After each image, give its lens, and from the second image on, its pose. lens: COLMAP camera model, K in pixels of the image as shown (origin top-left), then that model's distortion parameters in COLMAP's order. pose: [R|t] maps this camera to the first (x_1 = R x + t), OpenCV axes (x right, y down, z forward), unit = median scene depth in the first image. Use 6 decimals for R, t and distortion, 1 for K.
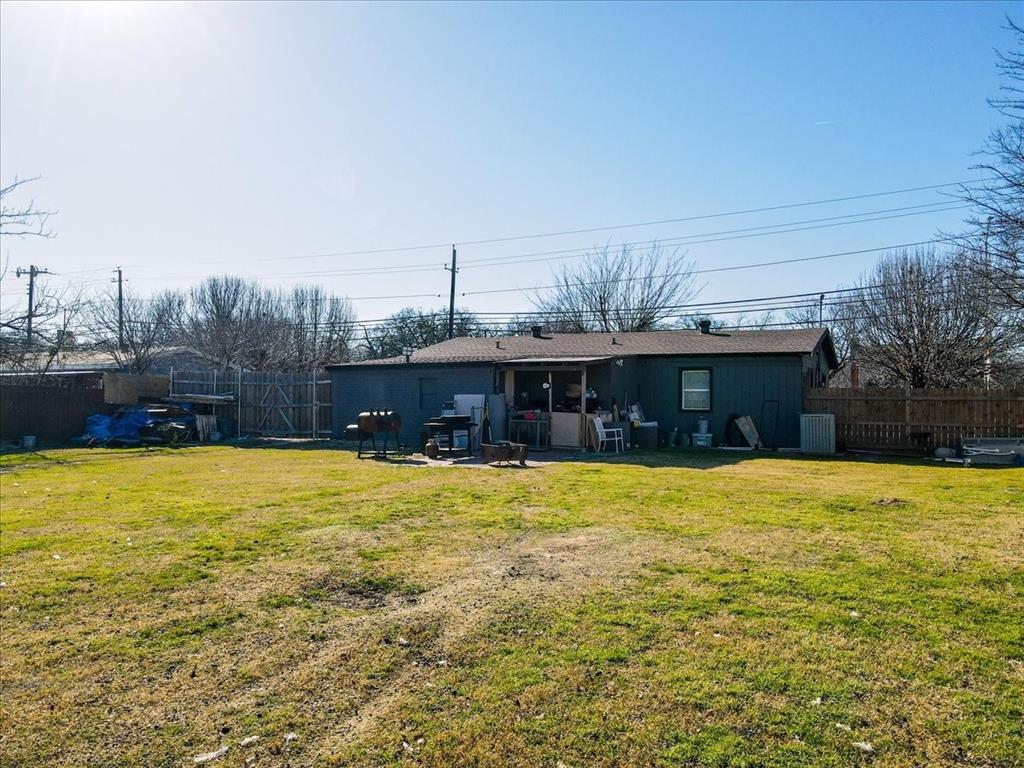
lens RADIAL K [[697.5, 0, 512.0], [0, 697.5, 384.0], [0, 0, 1]] dist [0.052353, 0.000842]
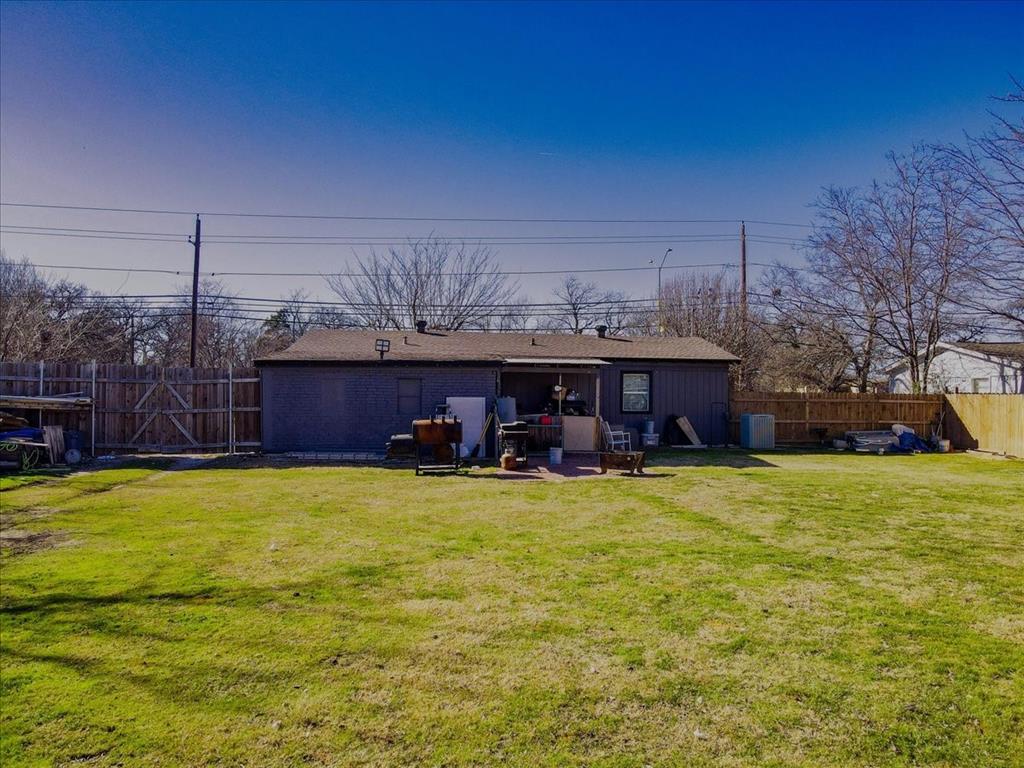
lens RADIAL K [[697.5, 0, 512.0], [0, 697.5, 384.0], [0, 0, 1]] dist [0.052353, 0.000842]
pose [[0.862774, 0.009210, 0.505506, -0.438781], [-0.012105, 0.999924, 0.002443, -0.004521], [-0.505444, -0.008227, 0.862820, 0.184912]]
